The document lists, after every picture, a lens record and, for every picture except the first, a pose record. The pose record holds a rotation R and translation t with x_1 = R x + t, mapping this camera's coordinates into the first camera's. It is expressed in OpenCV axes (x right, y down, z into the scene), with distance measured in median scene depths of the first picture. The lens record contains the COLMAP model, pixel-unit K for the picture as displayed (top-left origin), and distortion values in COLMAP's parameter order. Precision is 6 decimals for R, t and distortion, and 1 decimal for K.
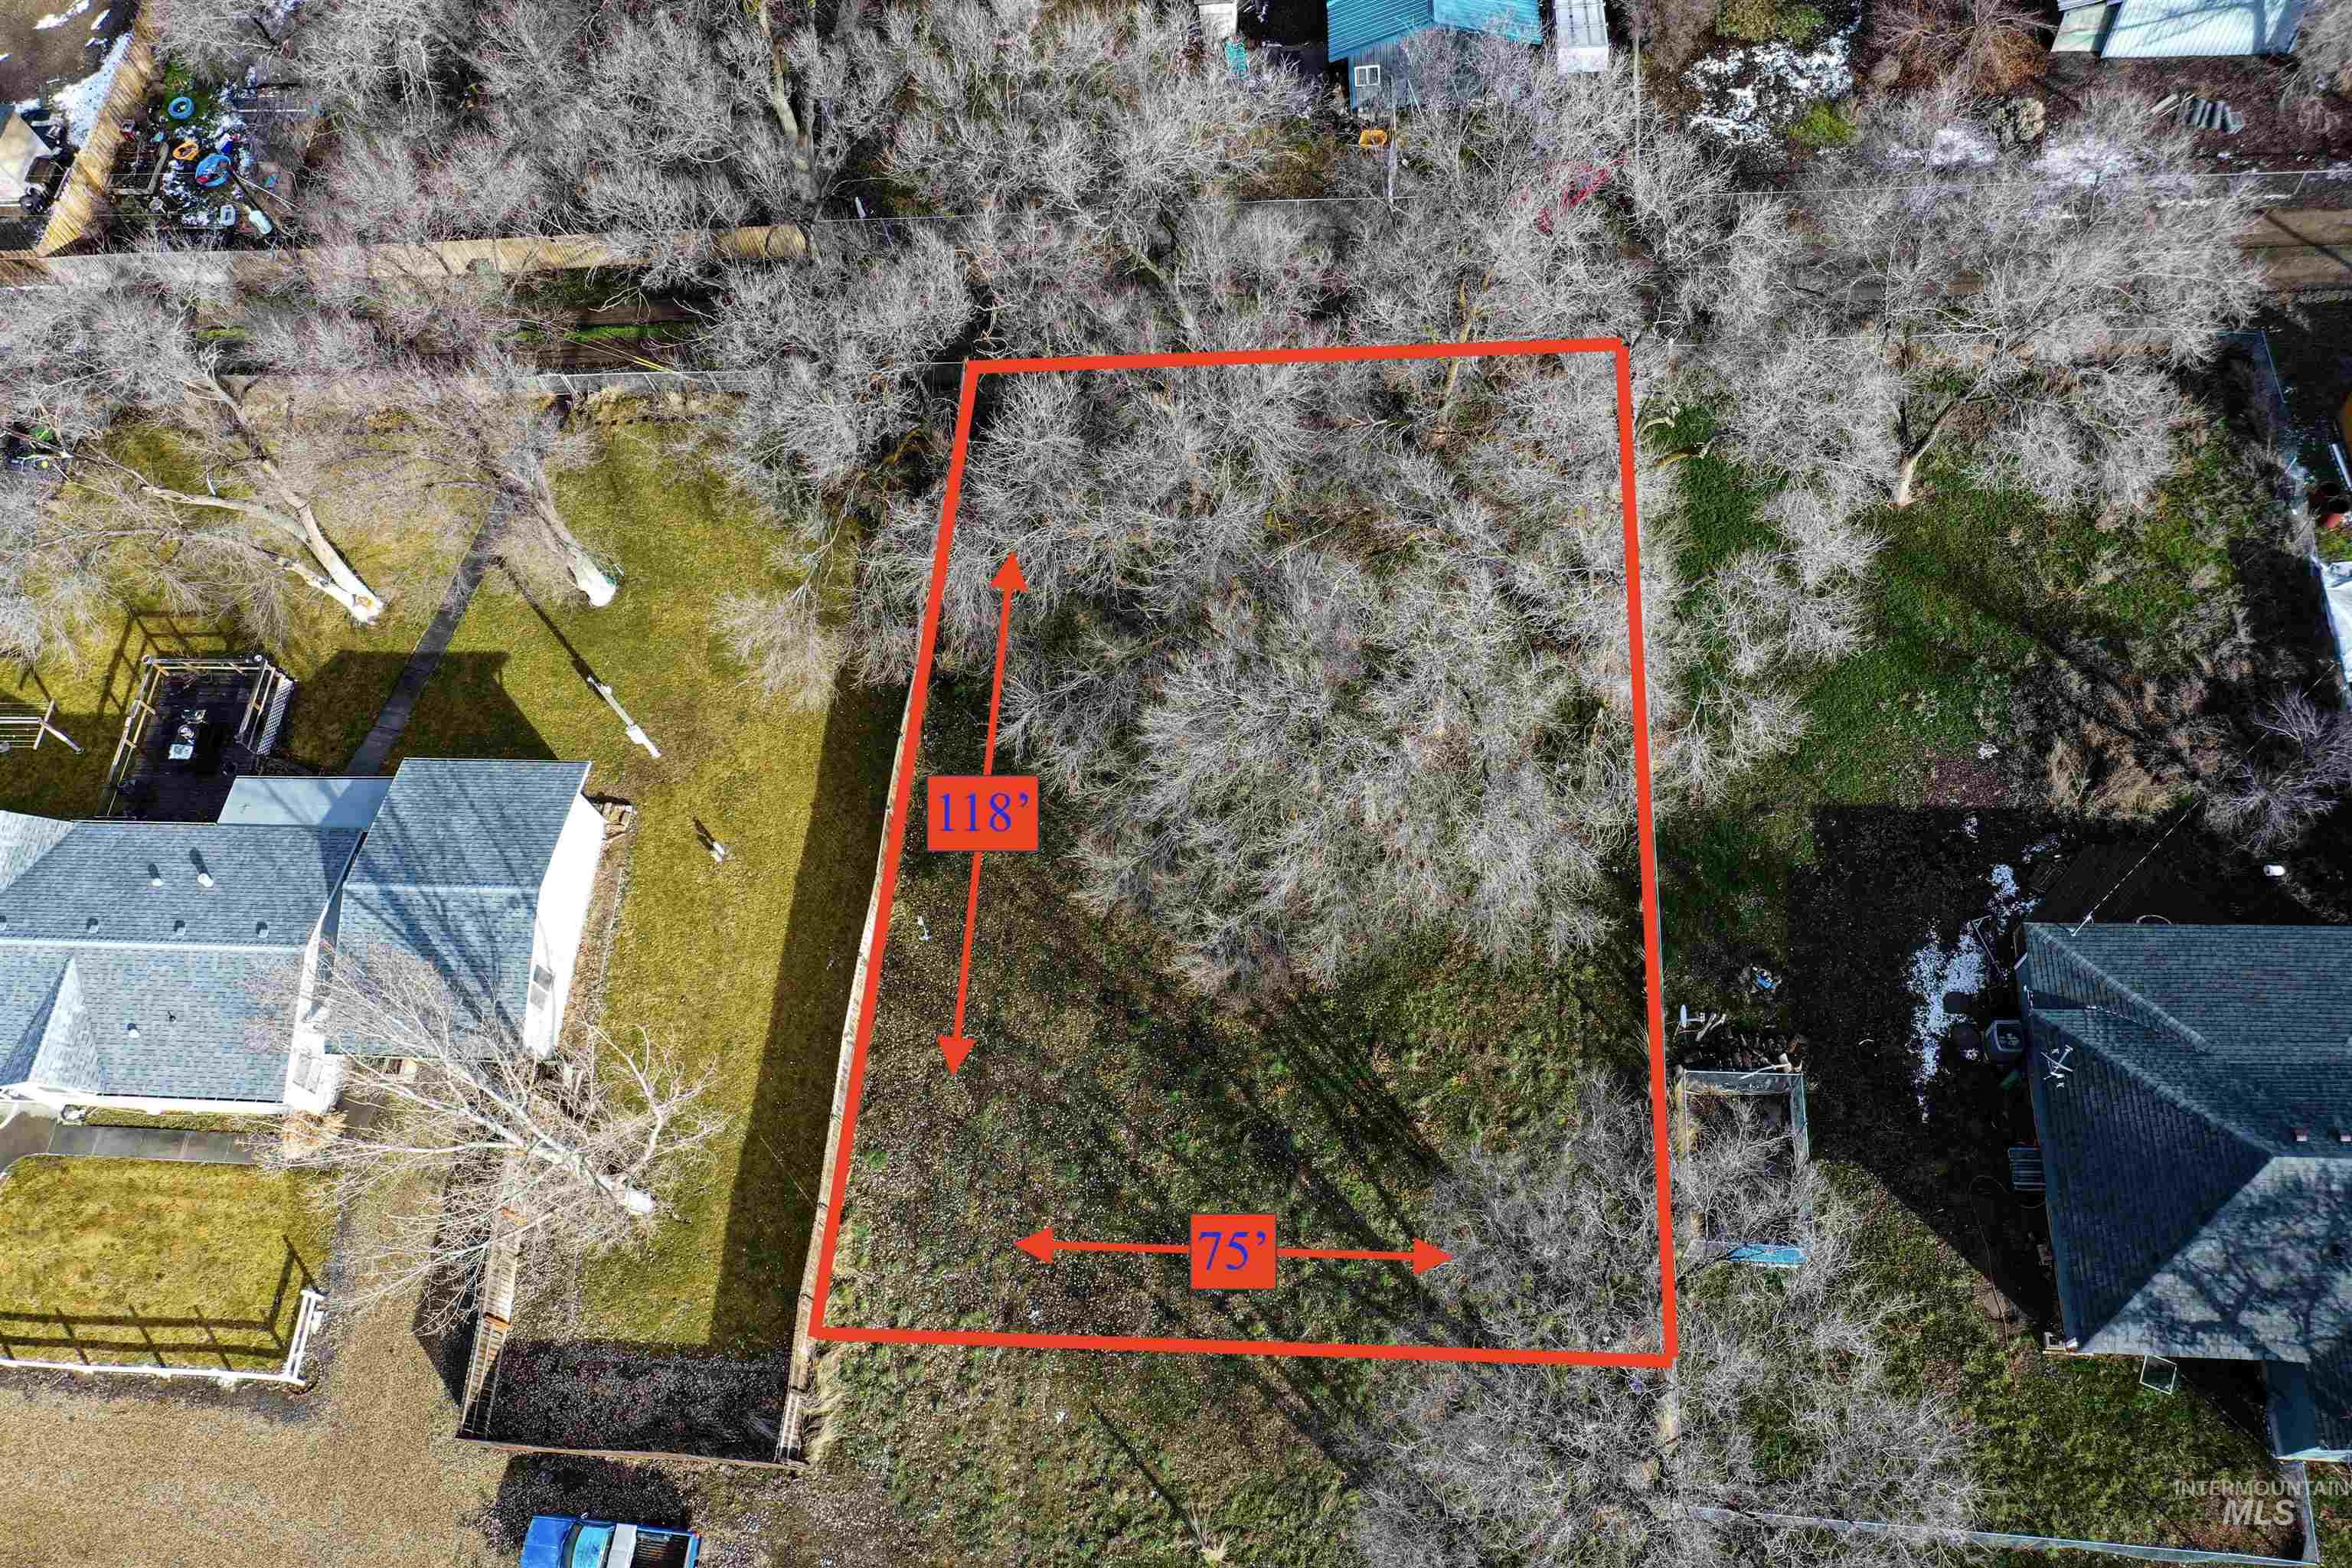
lens RADIAL K [[1859.9, 0, 1176.0], [0, 1859.9, 784.0], [0, 0, 1]] dist [-0.002849, -0.002881]
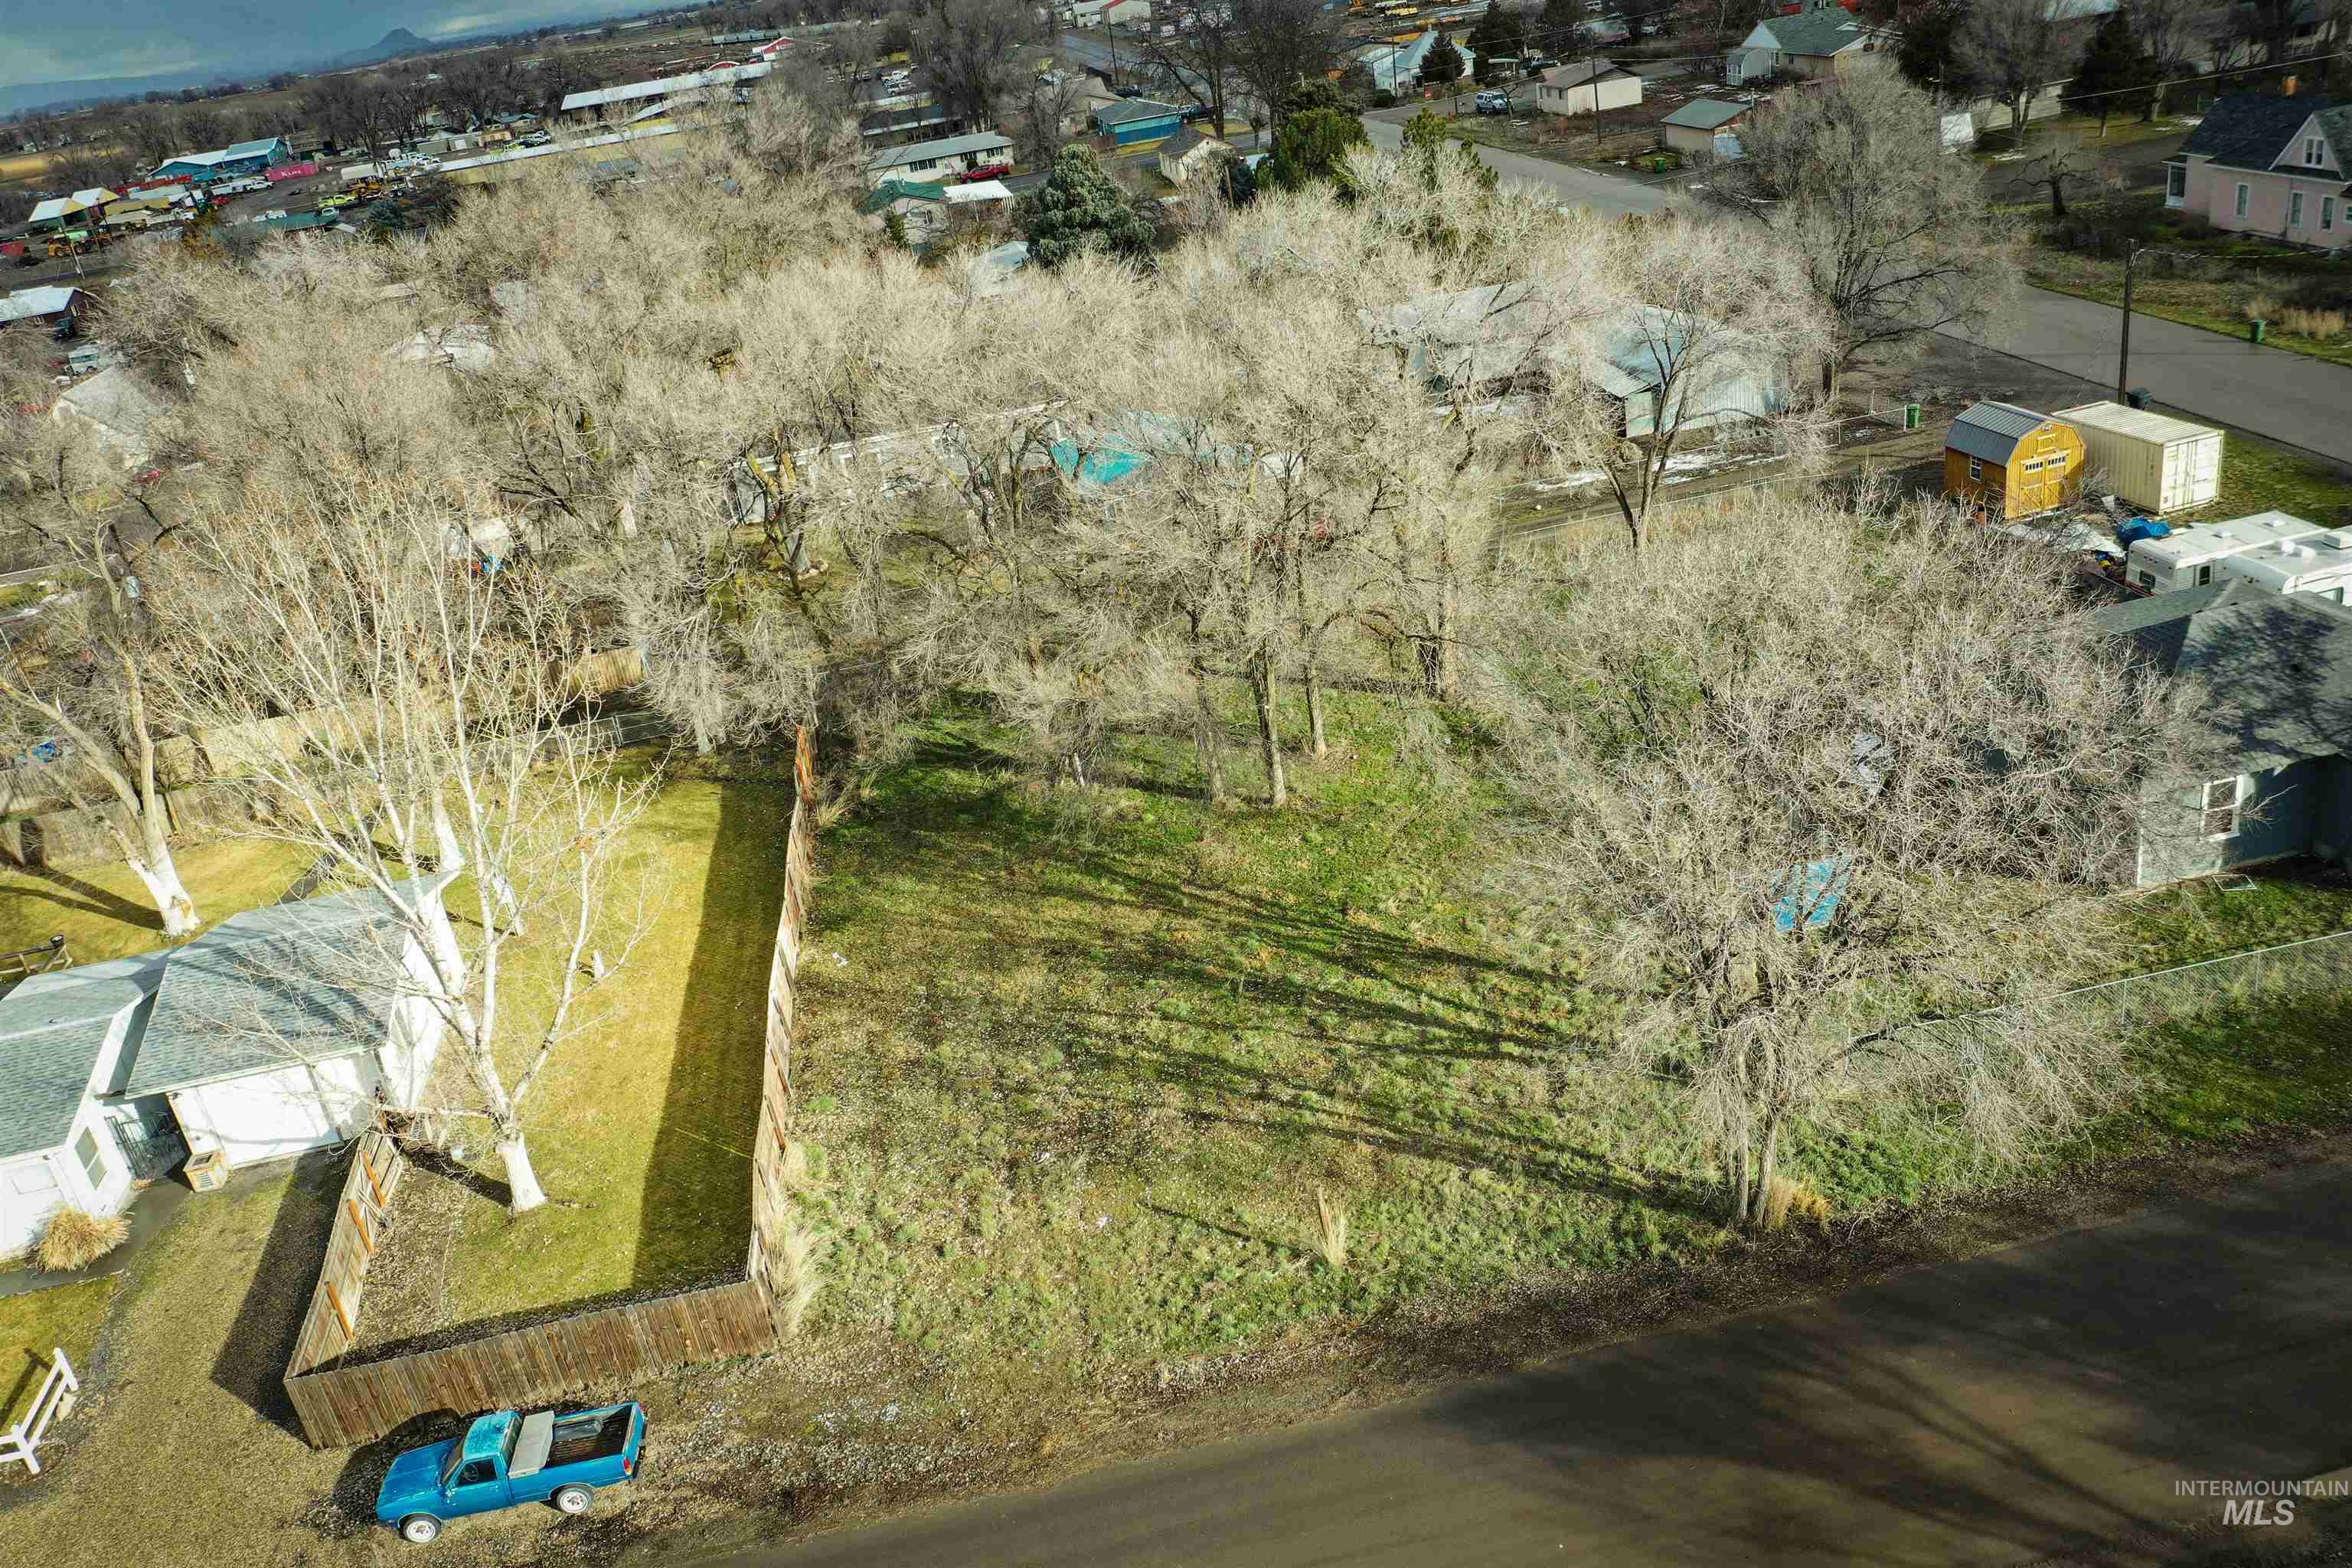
lens RADIAL K [[1859.9, 0, 1176.0], [0, 1859.9, 784.0], [0, 0, 1]] dist [-0.002849, -0.002881]
pose [[0.971960, -0.113942, 0.205698, -0.167247], [0.220734, 0.743647, -0.631083, 0.683122], [-0.081060, 0.658792, 0.747945, 0.270167]]
